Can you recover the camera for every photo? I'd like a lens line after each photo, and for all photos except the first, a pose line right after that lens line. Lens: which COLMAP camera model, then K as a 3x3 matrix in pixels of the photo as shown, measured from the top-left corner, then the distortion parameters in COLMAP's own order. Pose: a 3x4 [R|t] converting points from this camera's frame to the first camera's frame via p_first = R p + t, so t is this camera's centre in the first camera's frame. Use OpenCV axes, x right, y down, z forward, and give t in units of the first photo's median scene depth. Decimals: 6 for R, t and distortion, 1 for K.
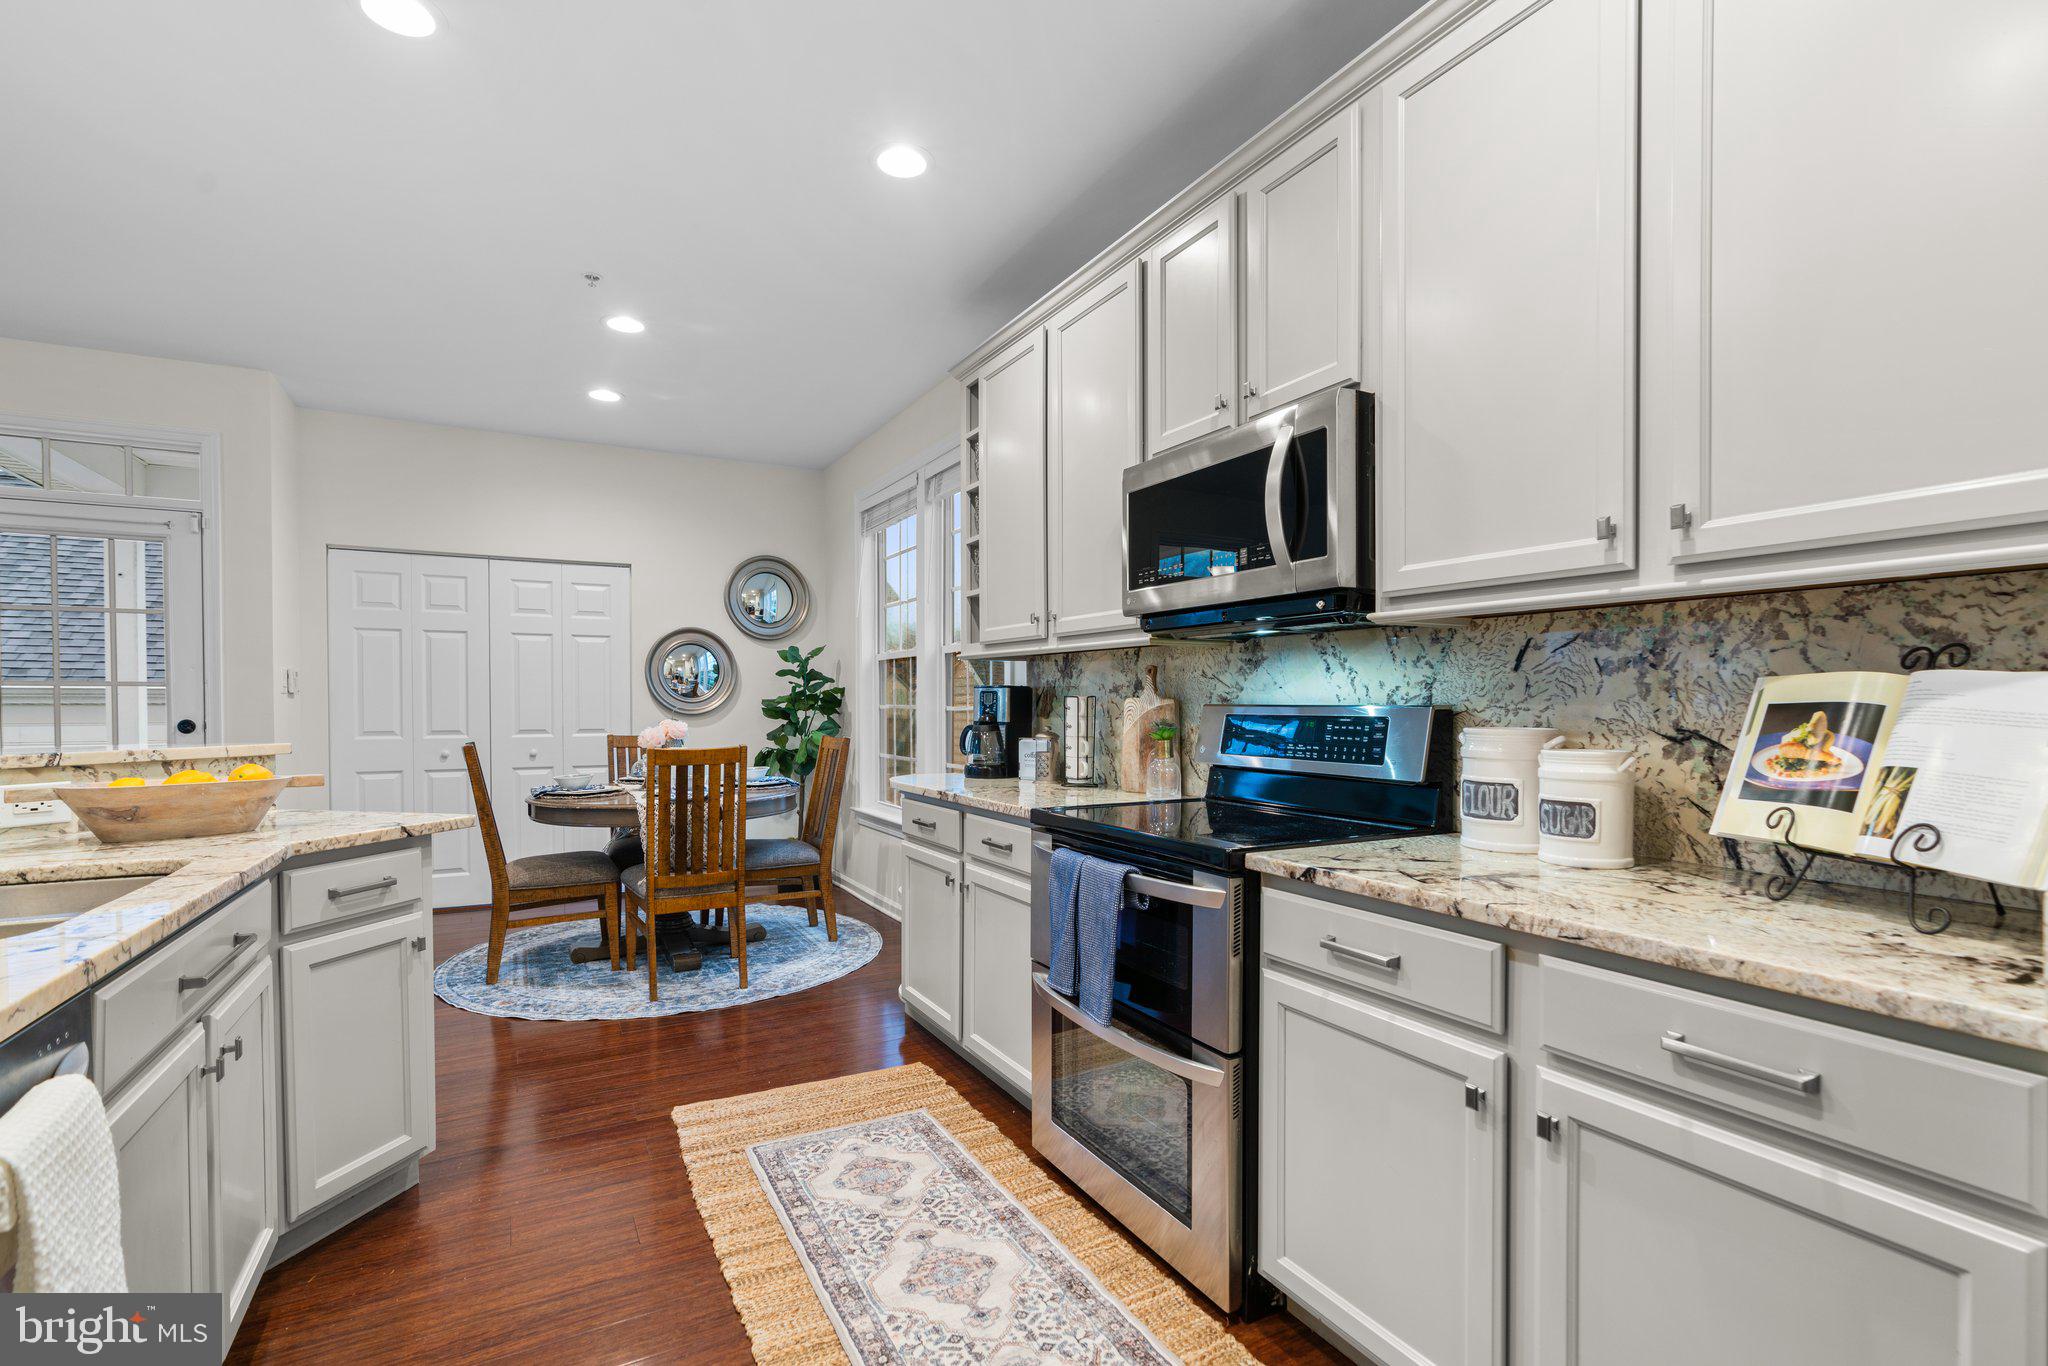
lens RADIAL K [[936.3, 0, 1018.3], [0, 936.3, 715.6], [0, 0, 1]] dist [-0.017395, 0.010733]
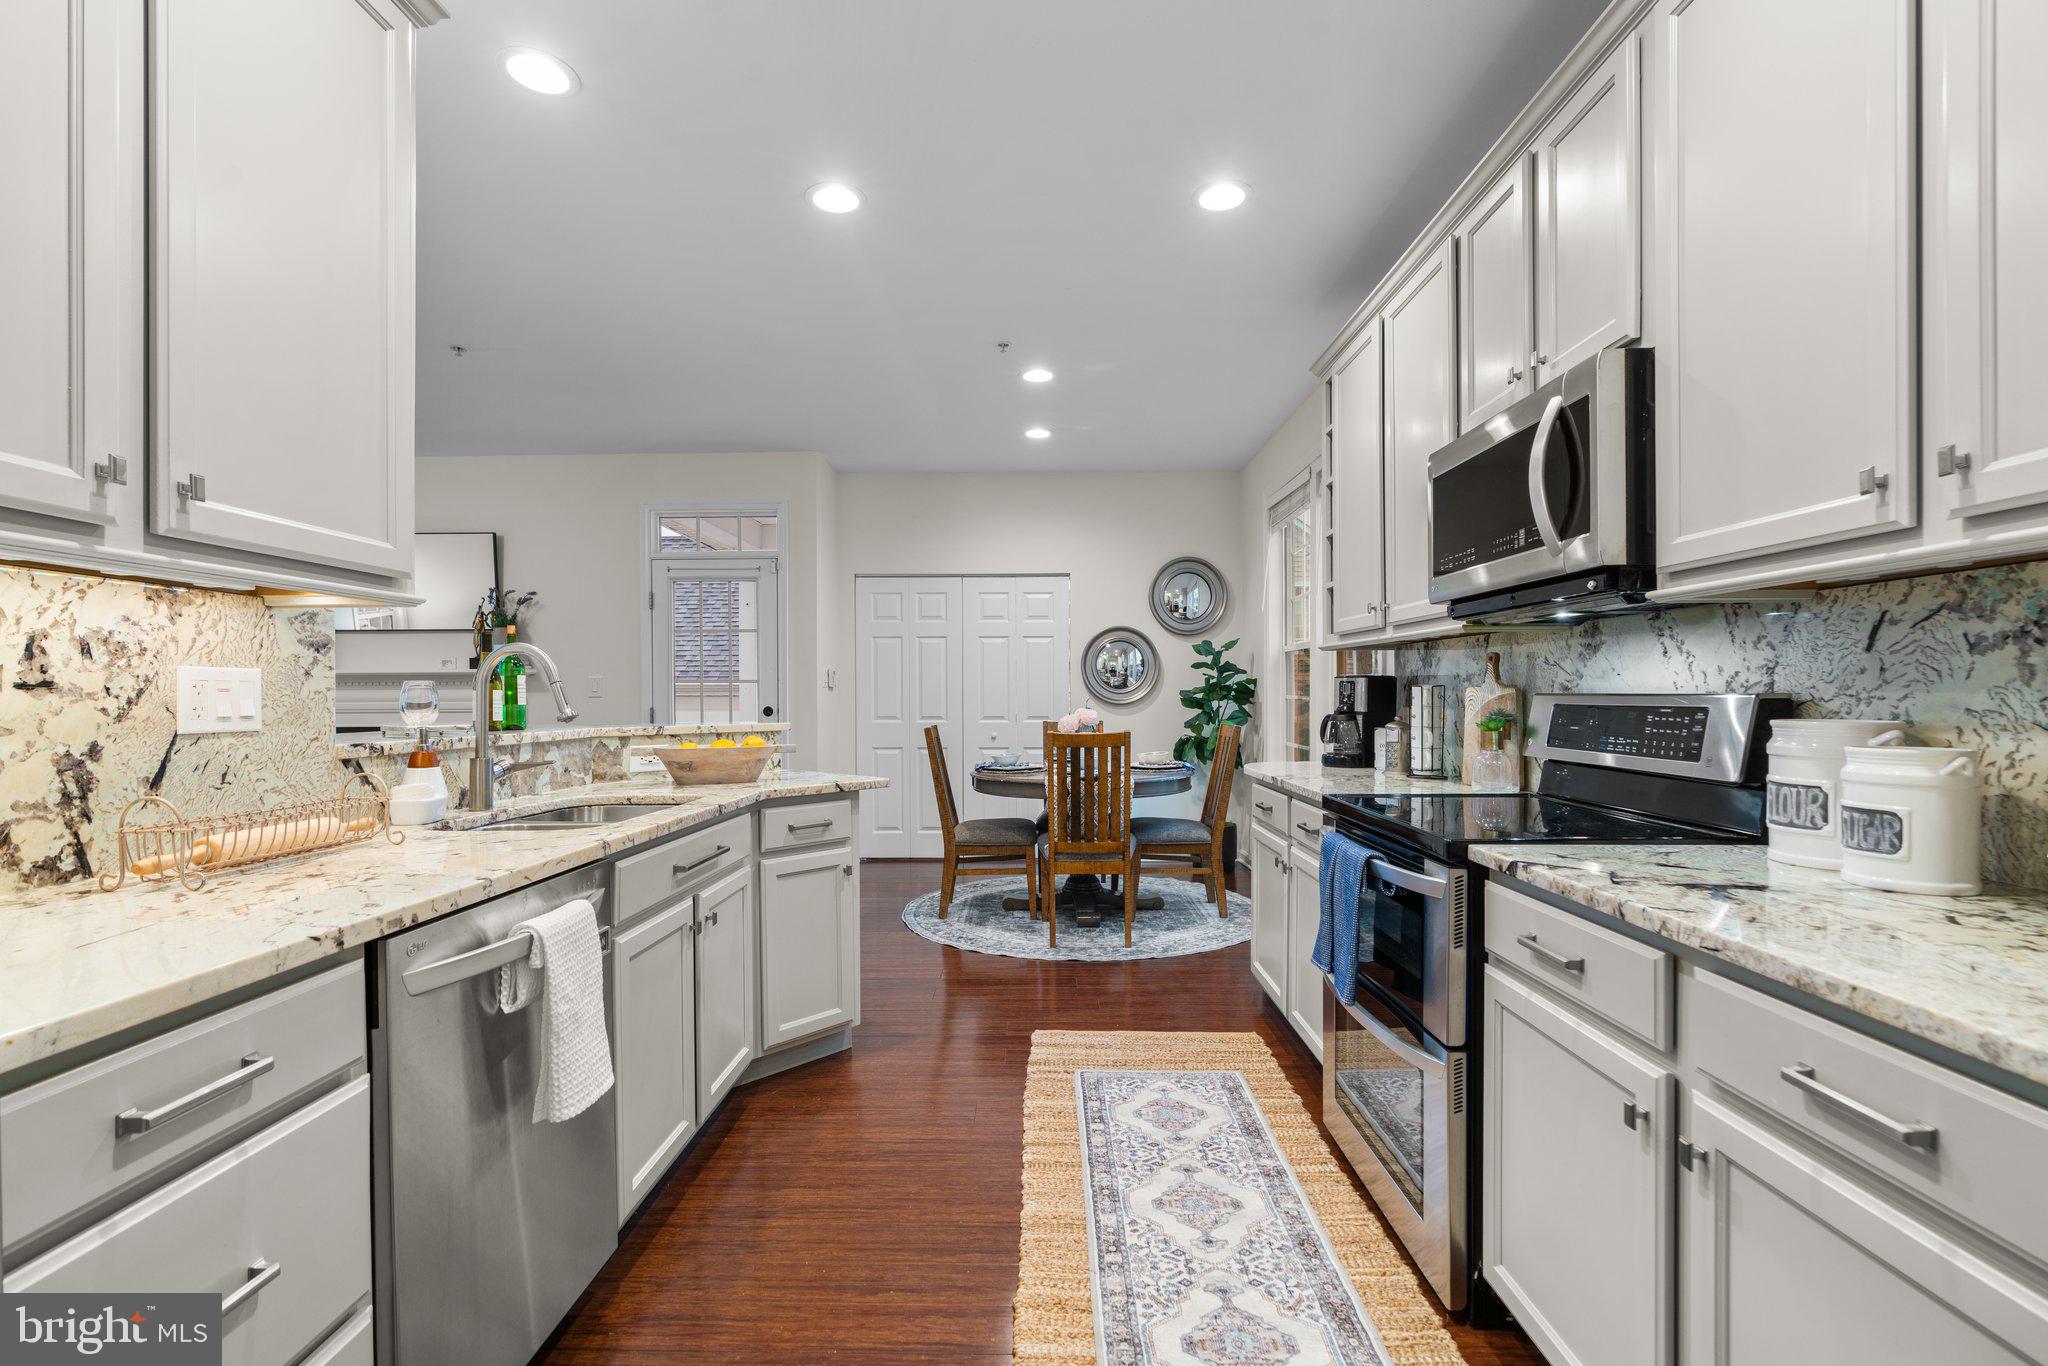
lens RADIAL K [[927.4, 0, 1024.3], [0, 927.4, 697.3], [0, 0, 1]] dist [-0.016283, 0.010636]
pose [[0.872045, -0.001030, -0.489425, 0.256695], [-0.003704, 0.999955, -0.008704, 0.002107], [0.489412, 0.009403, 0.872002, -0.064346]]
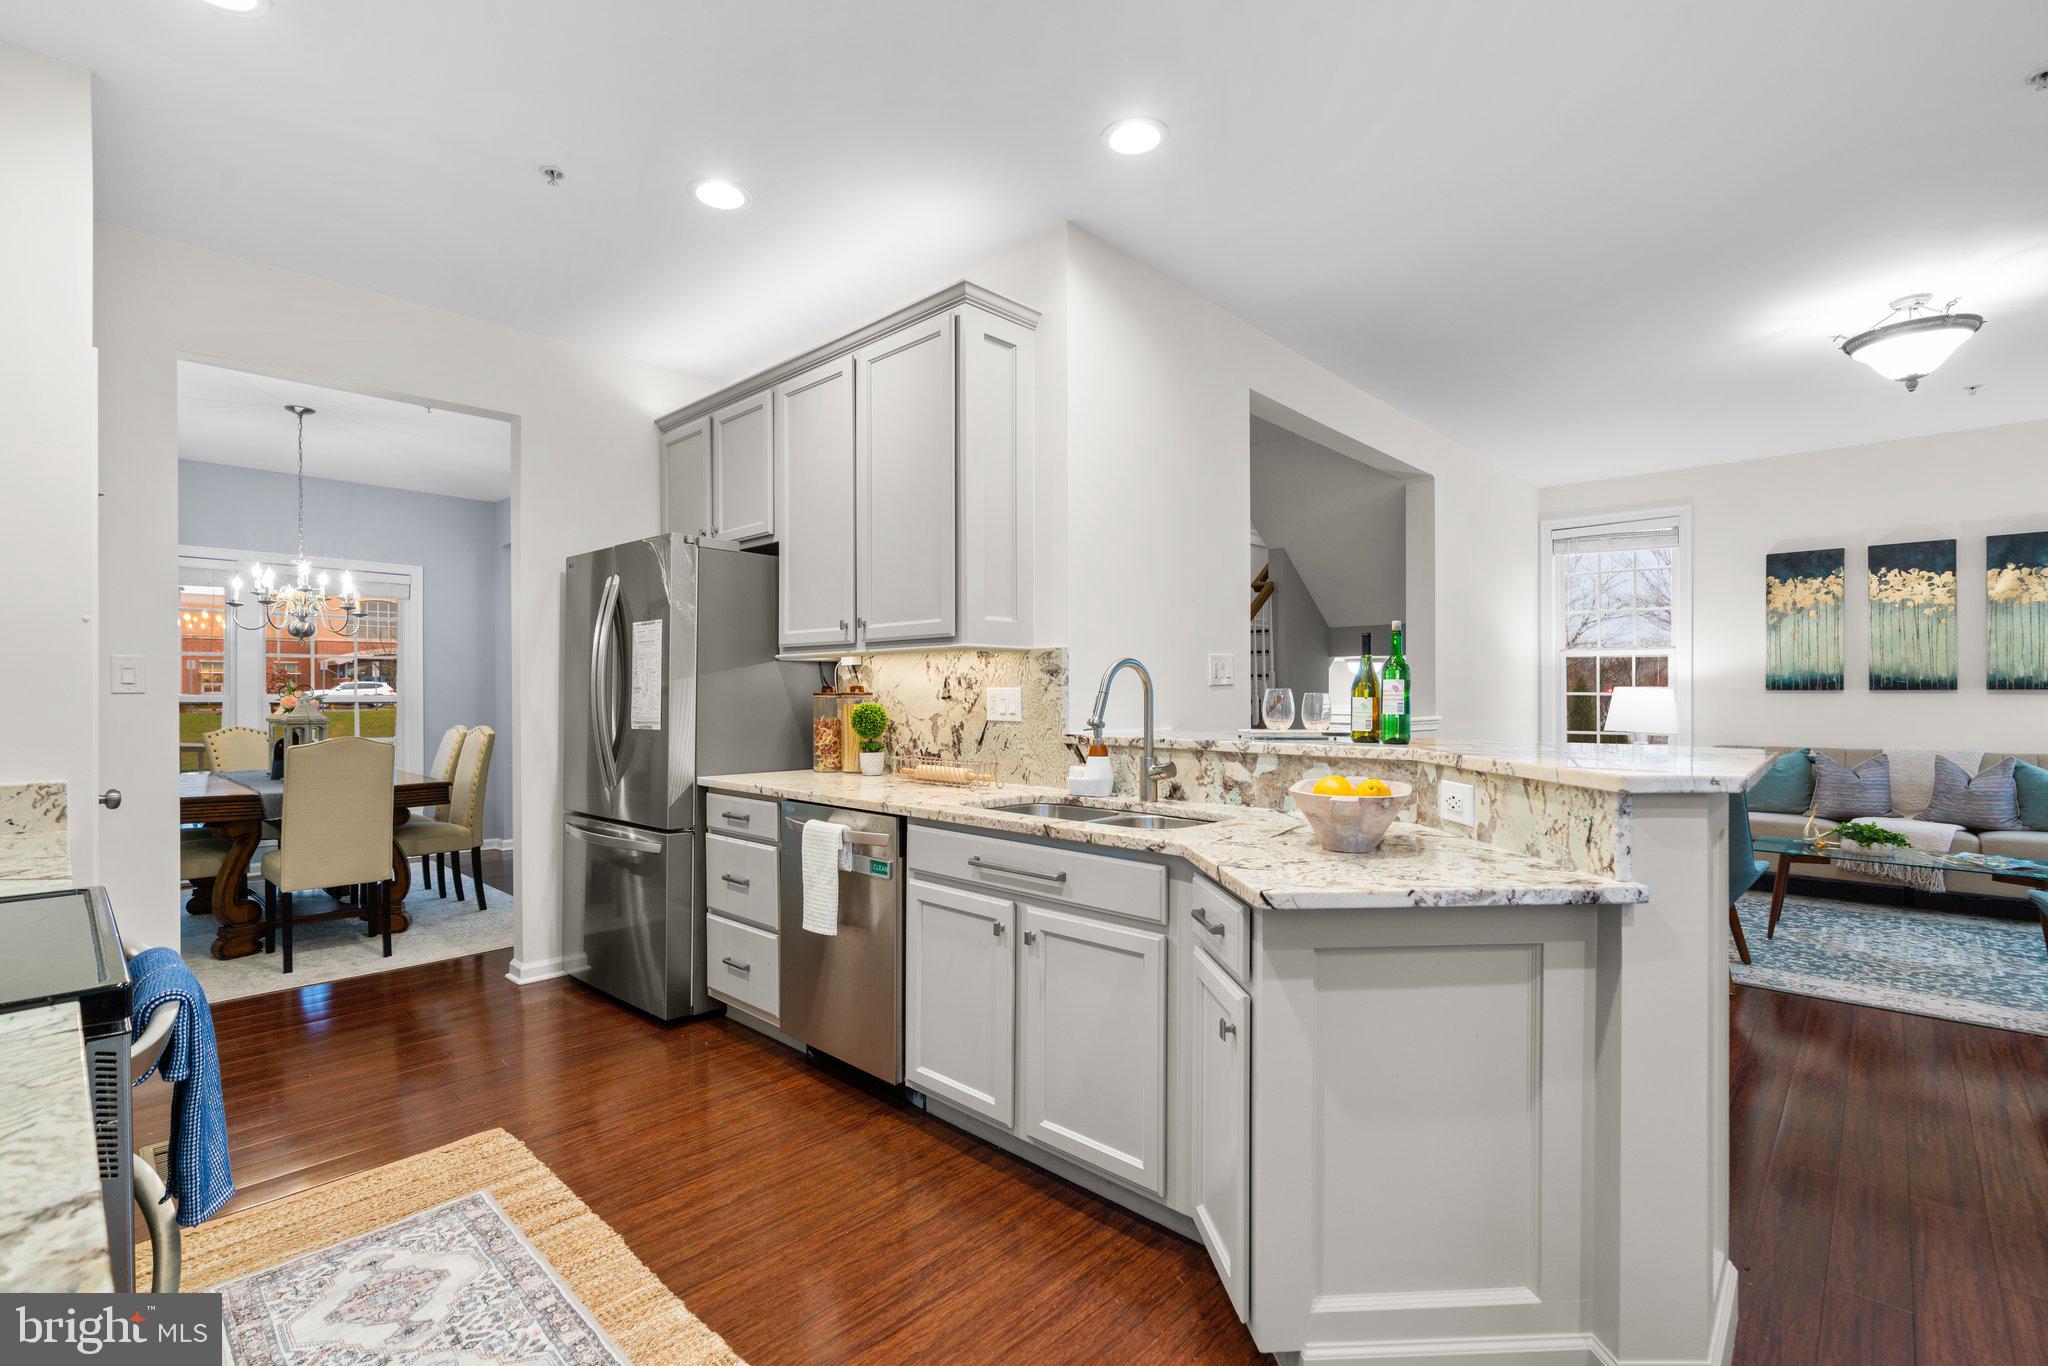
lens RADIAL K [[927.4, 0, 1024.3], [0, 927.4, 697.3], [0, 0, 1]] dist [-0.016283, 0.010636]
pose [[-0.949963, 0.005890, -0.312305, -0.263908], [0.000226, 0.999835, 0.018169, -0.038519], [0.312361, 0.017189, -0.949808, 1.701473]]
